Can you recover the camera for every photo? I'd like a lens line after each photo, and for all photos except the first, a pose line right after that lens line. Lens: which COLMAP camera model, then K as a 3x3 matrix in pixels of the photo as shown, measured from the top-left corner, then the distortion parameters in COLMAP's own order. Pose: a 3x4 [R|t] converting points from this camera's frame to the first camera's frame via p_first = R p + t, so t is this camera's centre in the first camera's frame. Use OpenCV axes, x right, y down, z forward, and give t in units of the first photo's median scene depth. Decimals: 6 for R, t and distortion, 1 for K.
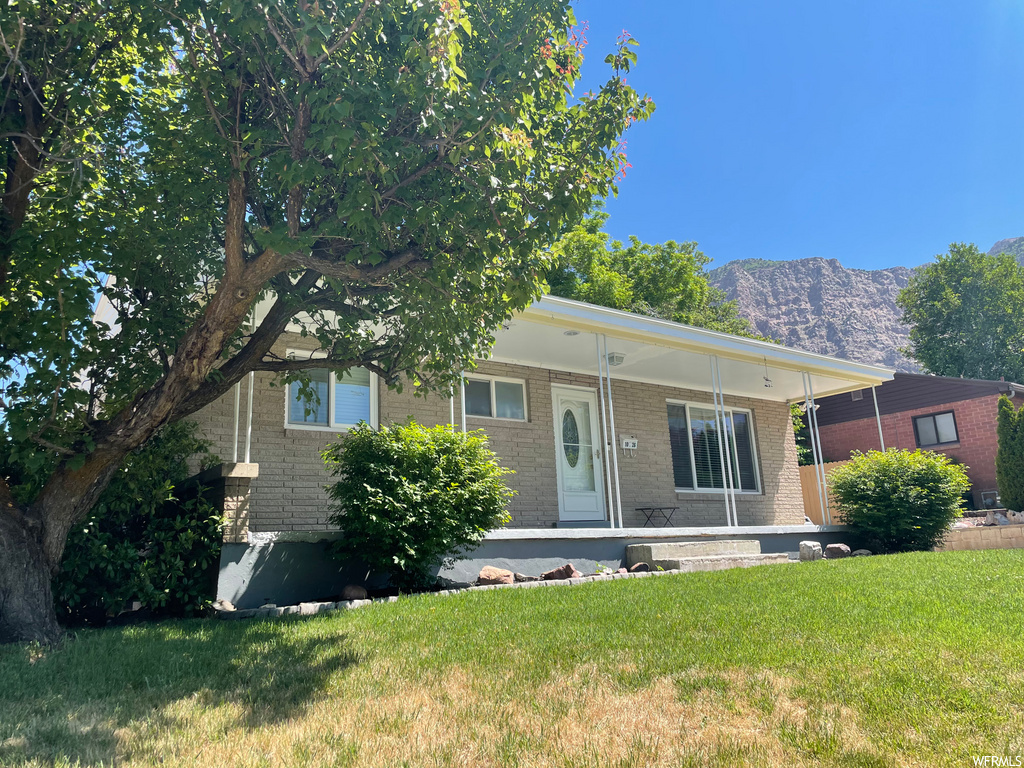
lens RADIAL K [[767.5, 0, 515.4], [0, 767.5, 379.2], [0, 0, 1]] dist [0.081727, -0.081991]
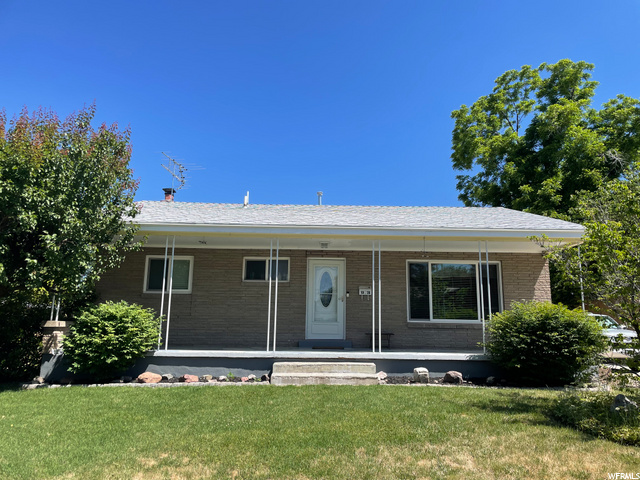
lens RADIAL K [[479.7, 0, 322.1], [0, 479.7, 237.0], [0, 0, 1]] dist [0.081727, -0.081991]
pose [[0.806670, -0.047292, -0.589107, 0.709514], [0.084728, 0.995751, 0.036082, -0.077469], [0.584897, -0.079020, 0.807249, 0.163003]]
